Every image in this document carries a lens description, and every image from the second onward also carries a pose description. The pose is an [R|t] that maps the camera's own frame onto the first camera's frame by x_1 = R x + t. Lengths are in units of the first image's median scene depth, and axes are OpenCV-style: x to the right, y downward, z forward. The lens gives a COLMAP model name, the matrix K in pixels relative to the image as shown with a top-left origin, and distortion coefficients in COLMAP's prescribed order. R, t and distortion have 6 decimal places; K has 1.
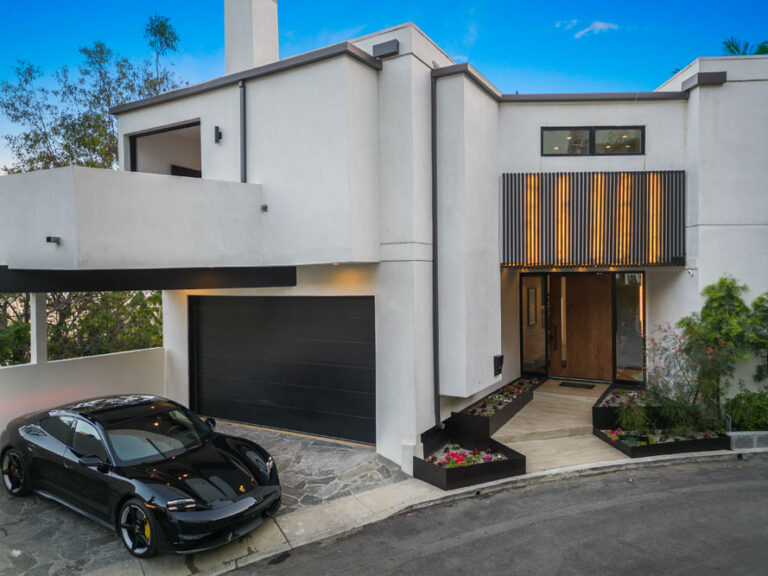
lens RADIAL K [[546.3, 0, 384.0], [0, 546.3, 288.0], [0, 0, 1]] dist [0.014274, -0.002396]
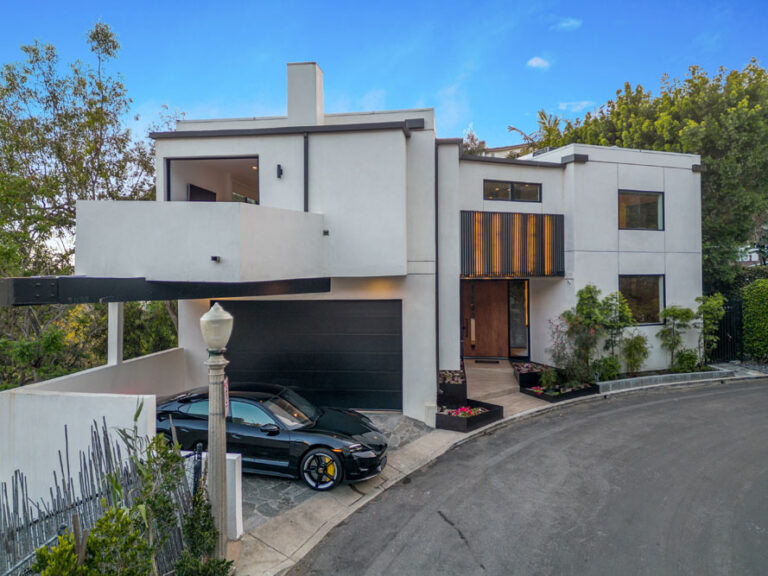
lens RADIAL K [[560.7, 0, 383.7], [0, 560.7, 265.7], [0, 0, 1]] dist [0.010476, -0.006610]
pose [[0.918312, 0.011791, 0.395682, -0.578418], [0.002716, 0.999345, -0.036083, -0.018233], [-0.395848, 0.034210, 0.917679, -0.254030]]
